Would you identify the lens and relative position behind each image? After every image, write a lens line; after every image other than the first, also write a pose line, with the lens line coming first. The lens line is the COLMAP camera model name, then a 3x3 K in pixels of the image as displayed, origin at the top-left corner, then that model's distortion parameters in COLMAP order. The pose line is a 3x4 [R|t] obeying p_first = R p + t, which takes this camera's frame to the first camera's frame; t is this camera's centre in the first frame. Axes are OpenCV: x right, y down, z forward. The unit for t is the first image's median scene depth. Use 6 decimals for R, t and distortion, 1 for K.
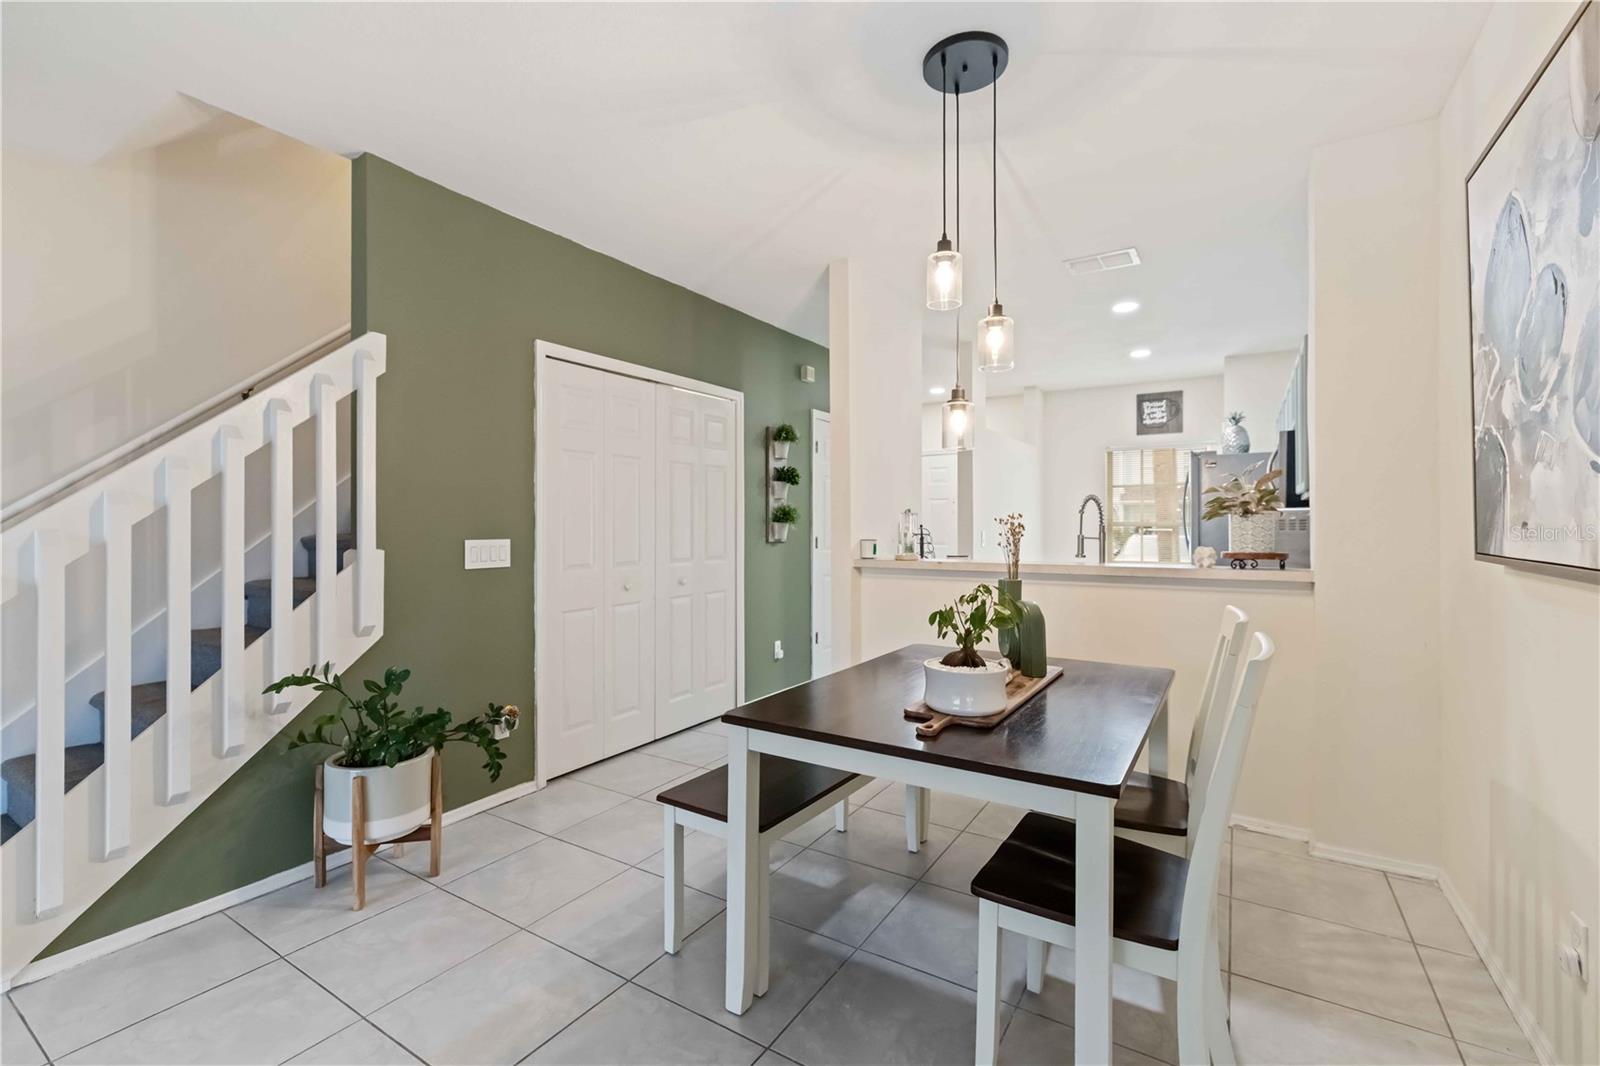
lens RADIAL K [[694.3, 0, 796.0], [0, 694.3, 526.7], [0, 0, 1]] dist [-0.000723, 0.000616]
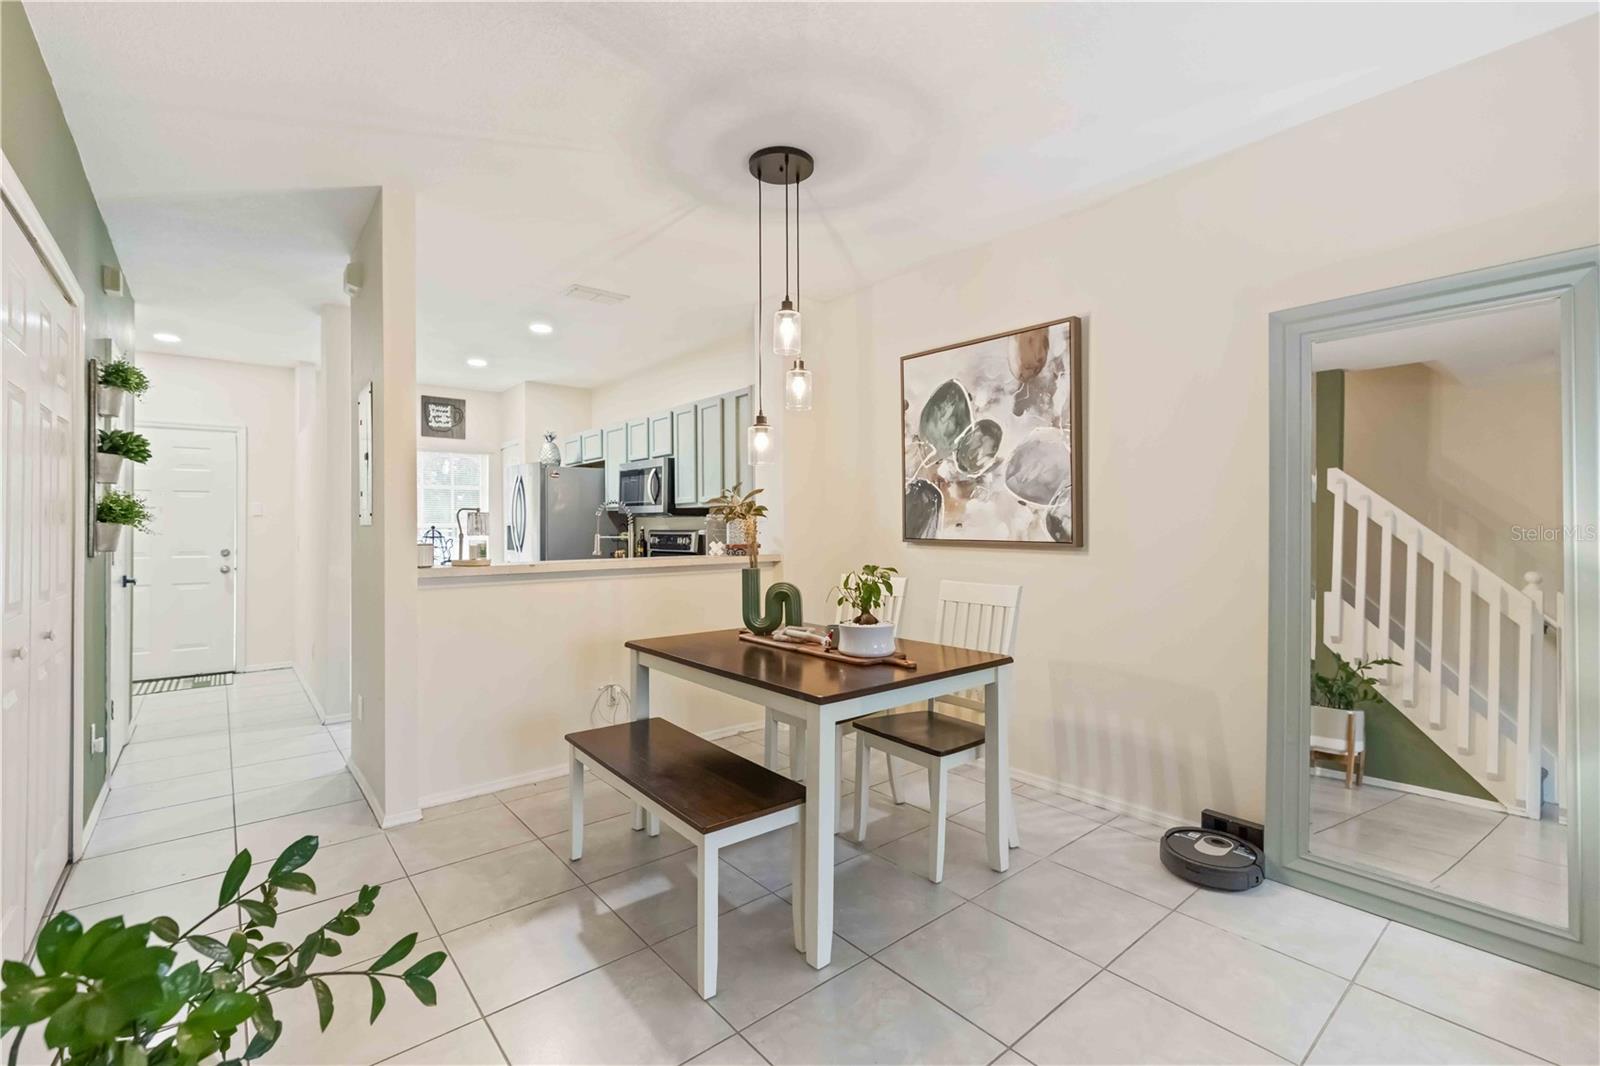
lens RADIAL K [[697.8, 0, 801.5], [0, 697.8, 523.0], [0, 0, 1]] dist [0.000520, 0.001436]
pose [[0.302681, 0.002464, 0.953089, -0.812879], [0.004570, 0.999981, -0.004037, -0.001196], [-0.953081, 0.005577, 0.302664, 0.483873]]
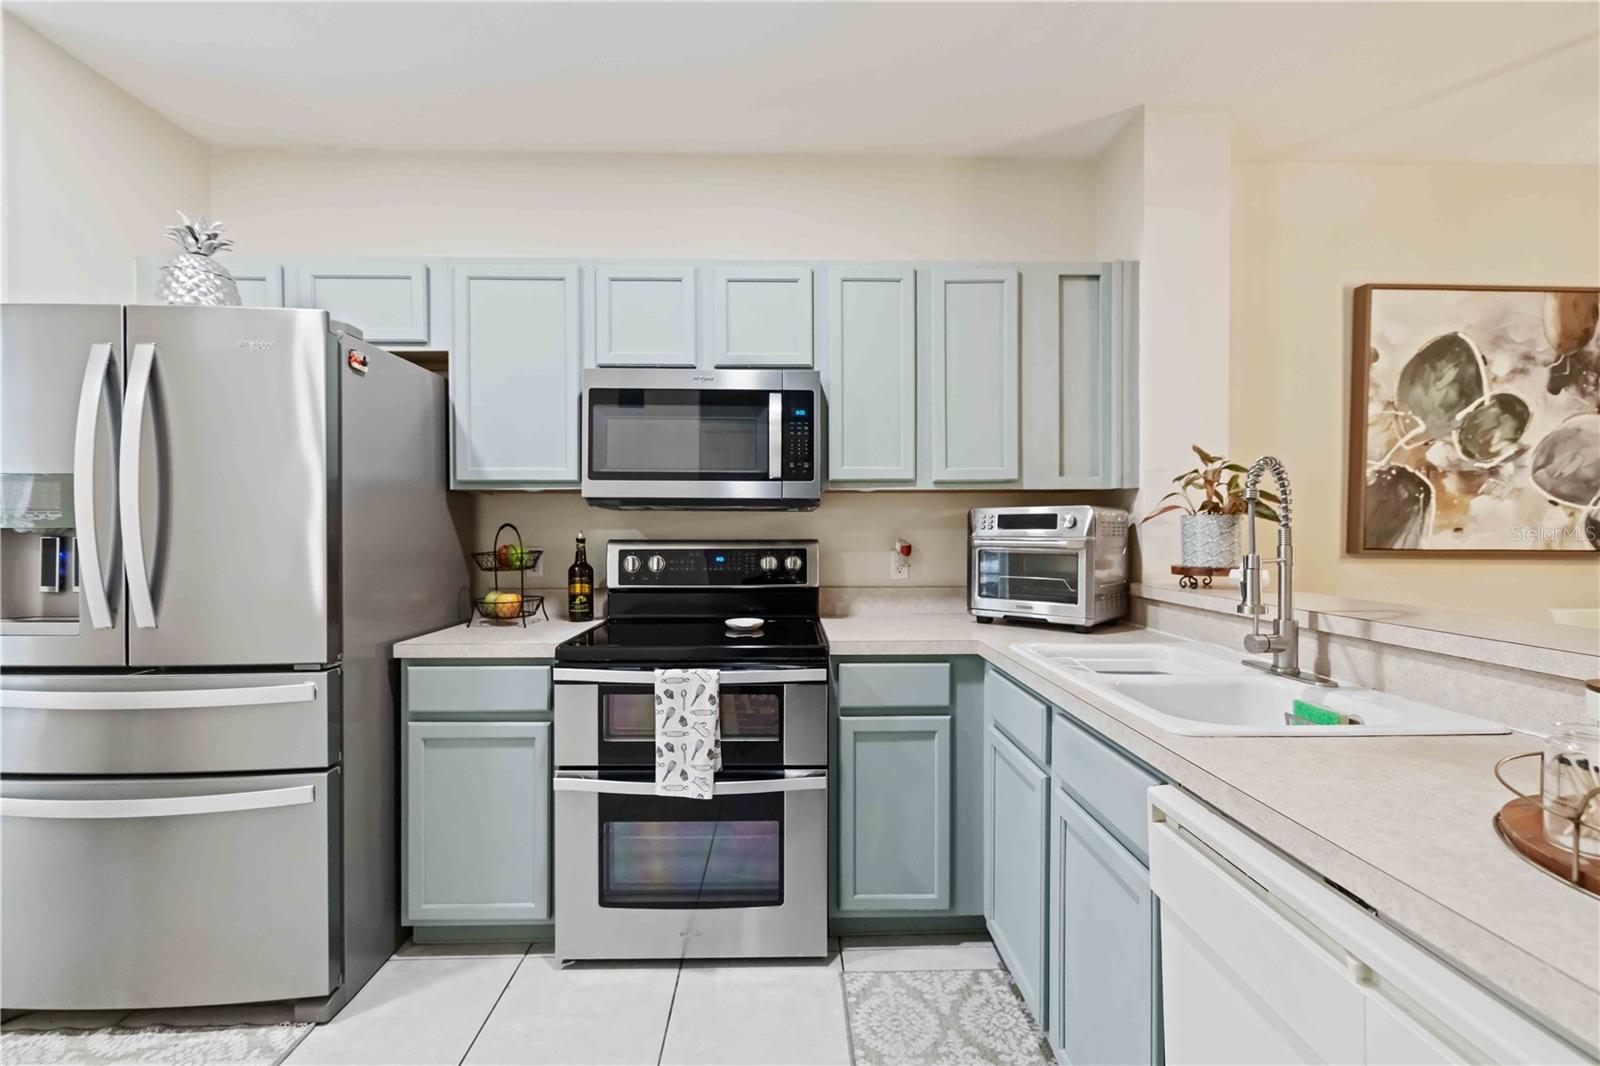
lens RADIAL K [[692.7, 0, 800.2], [0, 692.7, 529.1], [0, 0, 1]] dist [0.001839, 0.001038]
pose [[-0.561227, -0.001003, 0.827661, 0.327567], [0.001760, 0.999996, 0.002405, -0.006687], [-0.827660, 0.002807, -0.561223, 2.025746]]
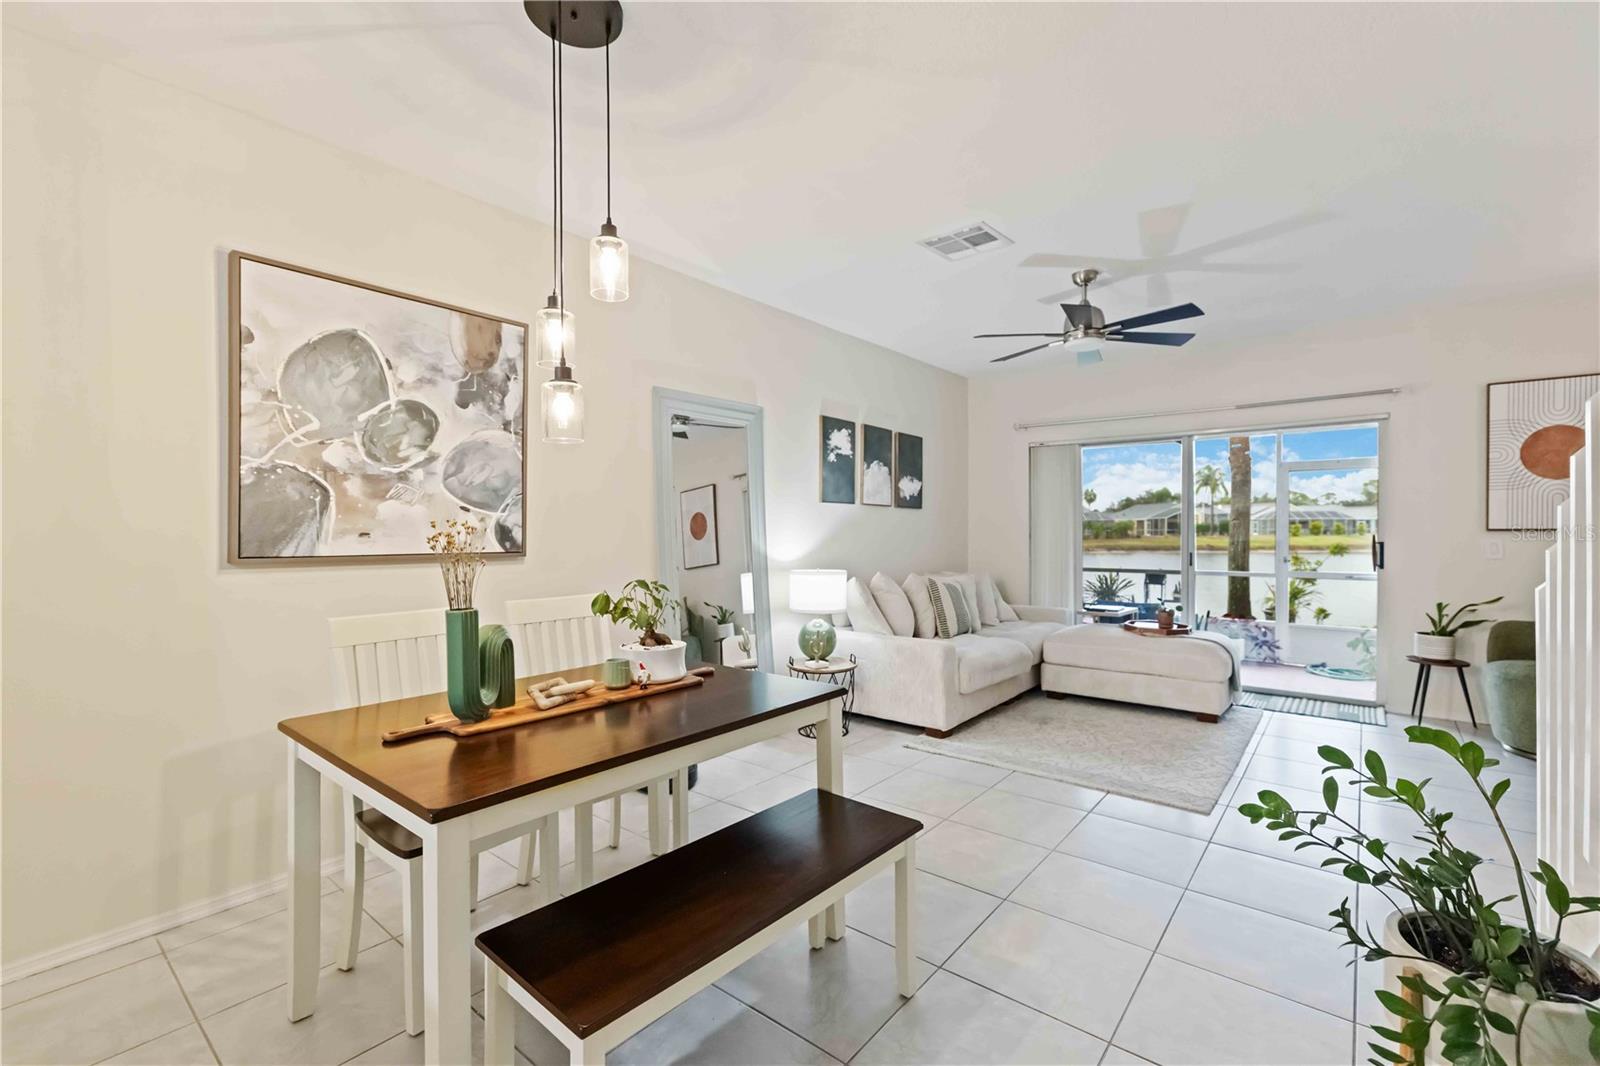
lens RADIAL K [[695.3, 0, 805.0], [0, 695.3, 536.0], [0, 0, 1]] dist [0.001684, 0.000379]
pose [[-0.993466, 0.004588, 0.114038, -0.121582], [0.005682, 0.999941, 0.009264, -0.005407], [-0.113988, 0.009851, -0.993433, 1.551123]]
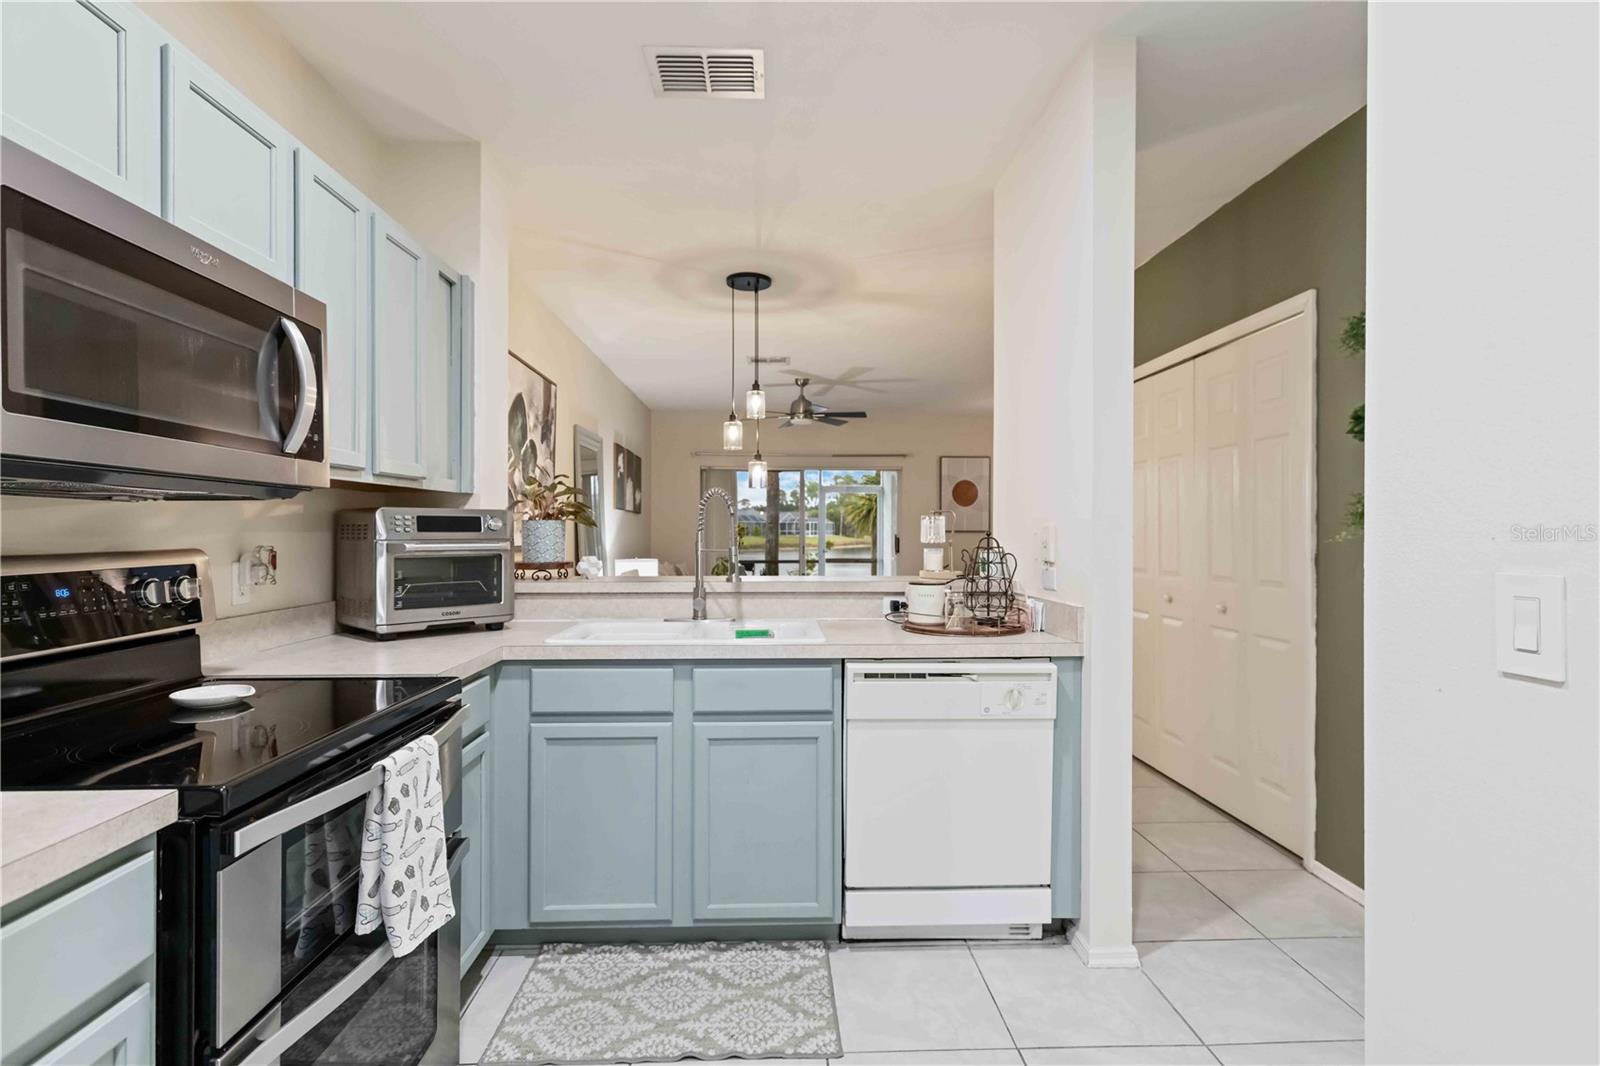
lens RADIAL K [[766.7, 0, 798.3], [0, 766.7, 533.4], [0, 0, 1]] dist [-0.000402, -0.000025]
pose [[-0.821064, 0.003706, -0.570824, 1.088737], [0.000488, 0.999983, 0.005790, -0.007361], [0.570836, 0.004476, -0.821052, 2.302690]]
